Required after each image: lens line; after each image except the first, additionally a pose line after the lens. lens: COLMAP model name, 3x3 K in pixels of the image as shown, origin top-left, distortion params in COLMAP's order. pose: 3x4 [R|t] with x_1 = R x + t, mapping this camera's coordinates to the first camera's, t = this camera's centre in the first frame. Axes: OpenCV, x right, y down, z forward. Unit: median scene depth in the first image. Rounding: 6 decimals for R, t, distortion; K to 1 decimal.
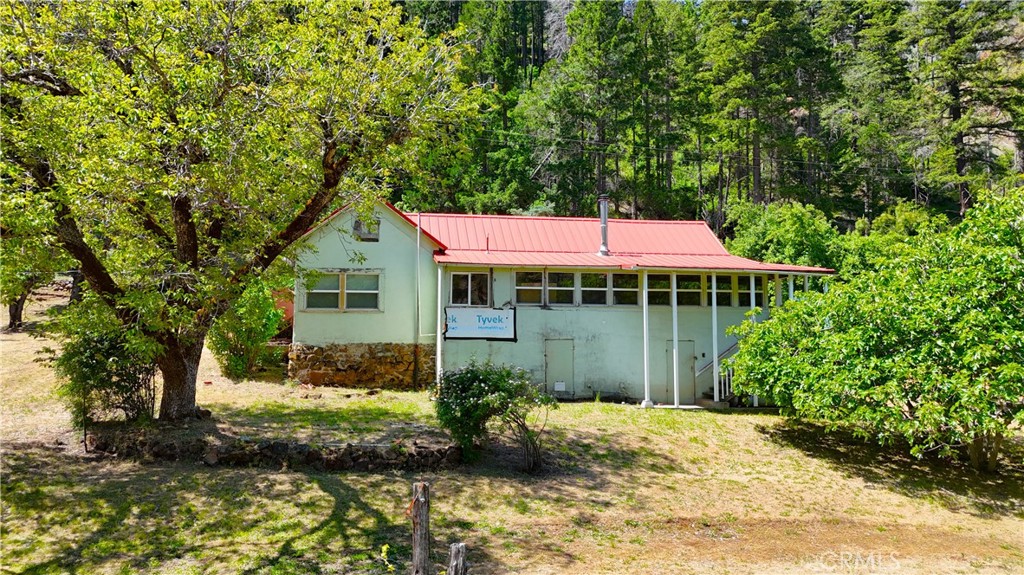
lens RADIAL K [[754.9, 0, 514.3], [0, 754.9, 283.9], [0, 0, 1]] dist [0.073217, -0.065402]
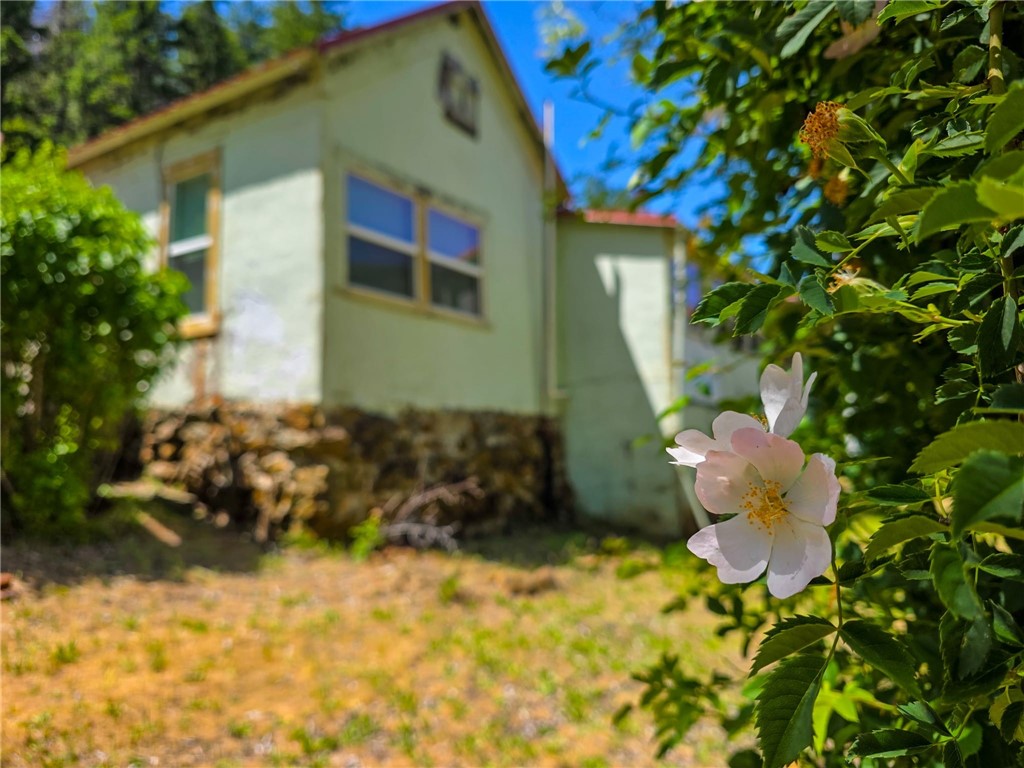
lens RADIAL K [[714.5, 0, 514.0], [0, 714.5, 400.8], [0, 0, 1]] dist [0.005543, 0.000843]
pose [[0.668948, 0.038064, 0.742334, -0.439086], [-0.047973, 0.998817, -0.007985, 0.077034], [-0.741760, -0.030271, 0.669982, 0.769793]]
